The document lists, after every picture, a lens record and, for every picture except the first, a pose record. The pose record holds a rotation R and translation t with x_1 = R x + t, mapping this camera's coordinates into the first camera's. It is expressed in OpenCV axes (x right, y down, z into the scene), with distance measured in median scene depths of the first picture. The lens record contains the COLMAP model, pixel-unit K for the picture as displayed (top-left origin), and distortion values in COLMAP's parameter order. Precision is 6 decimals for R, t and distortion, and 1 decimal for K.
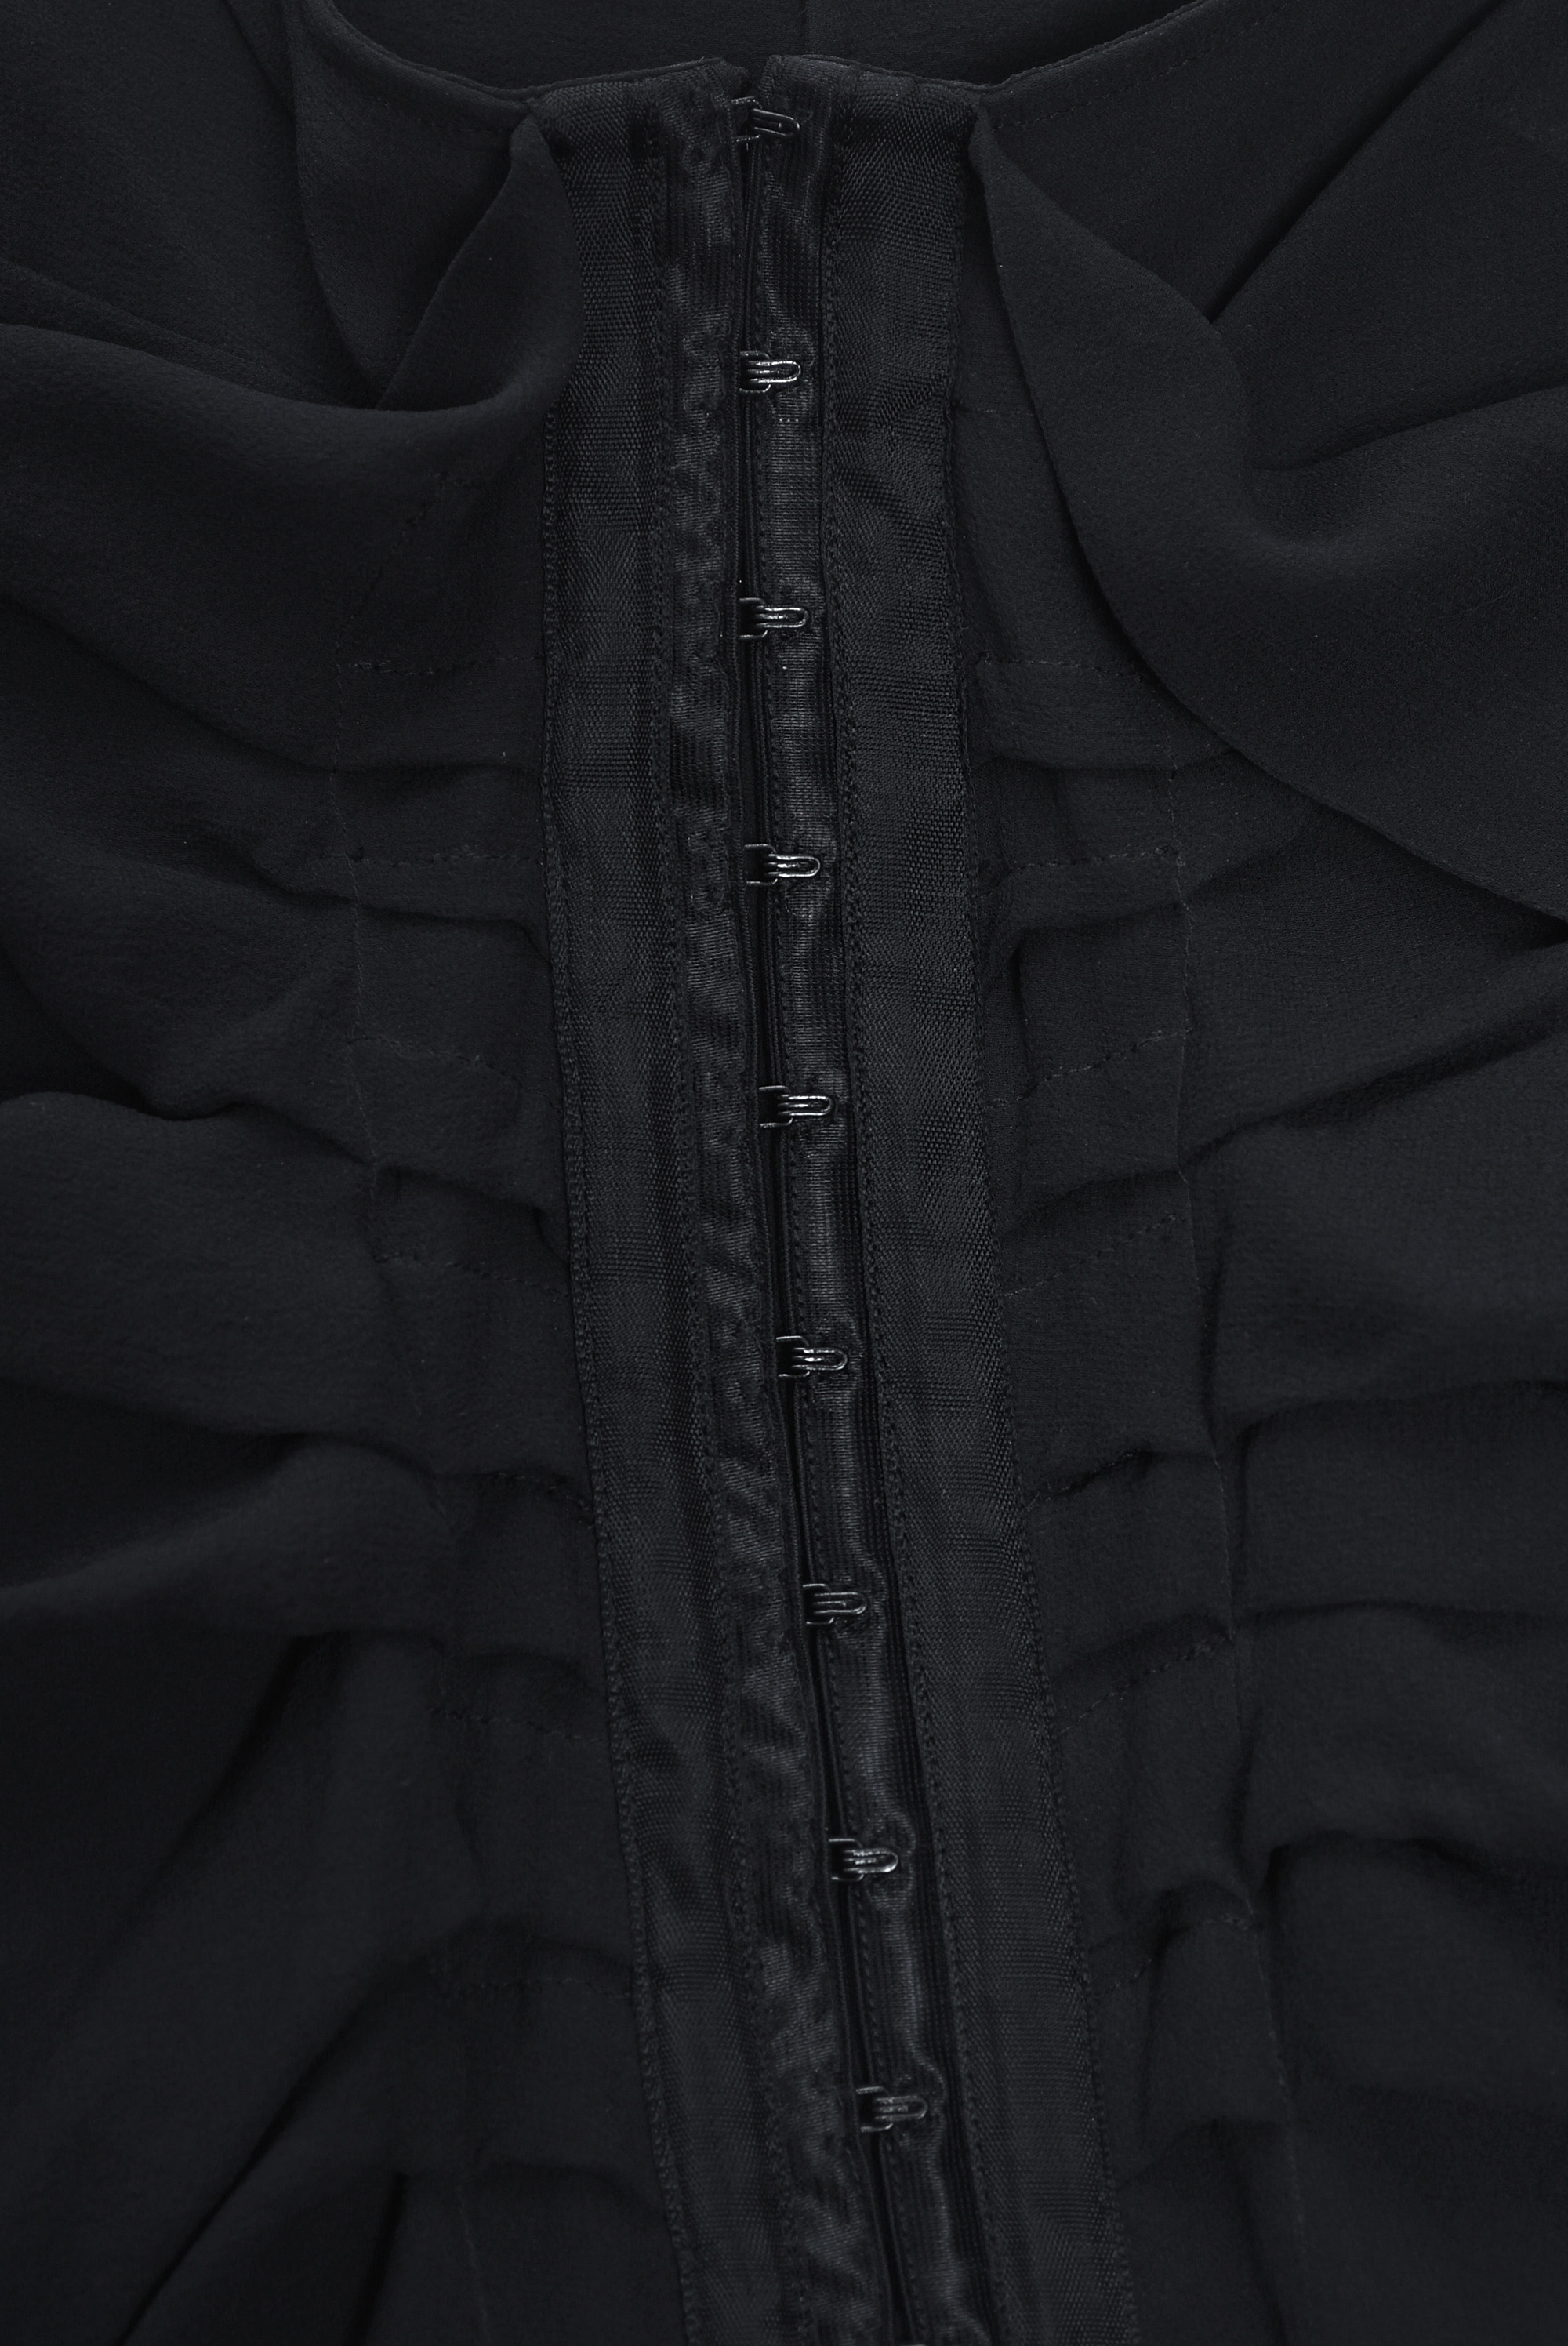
lens RADIAL K [[5561.2, 0, 790.4], [0, 5561.2, 1173.0], [0, 0, 1]] dist [-0.052730, 0.000000]
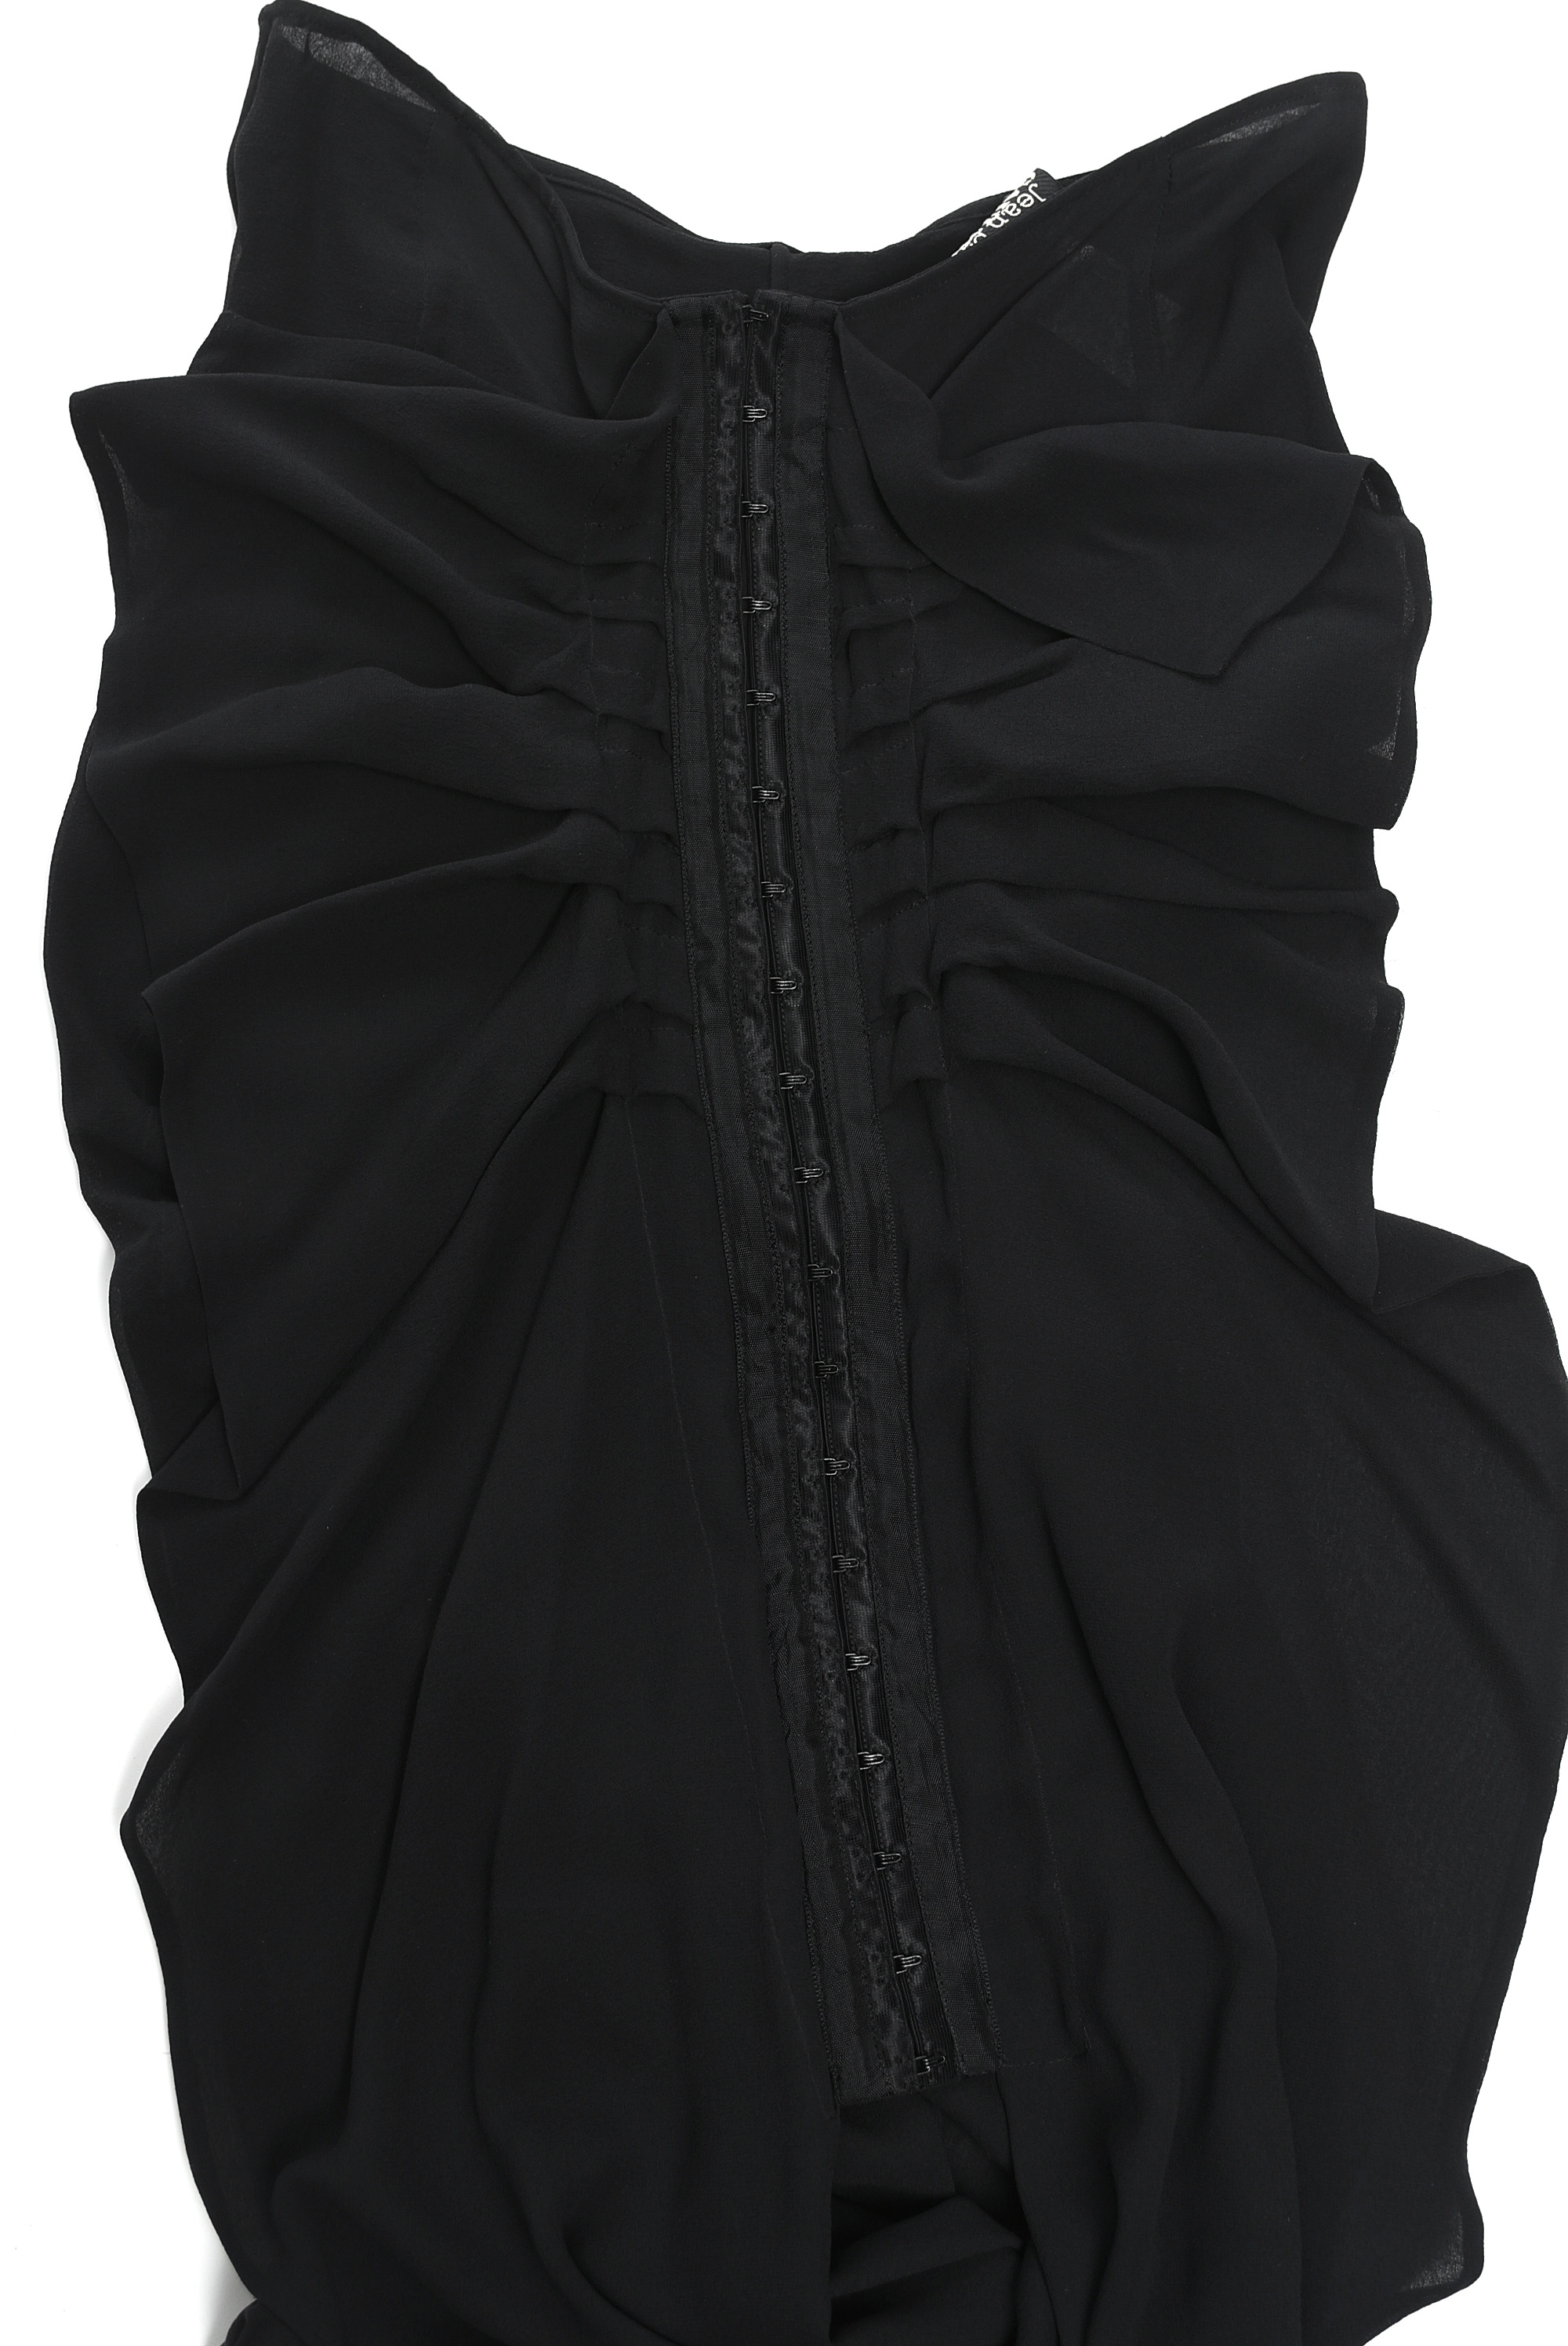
lens RADIAL K [[3429.5, 0, 773.9], [0, 3429.5, 1172.4], [0, 0, 1]] dist [-0.039240, 0.000000]
pose [[0.999740, 0.014679, 0.017425, -0.017602], [-0.014609, 0.999885, -0.004098, 0.215652], [-0.017483, 0.003842, 0.999840, -0.586509]]
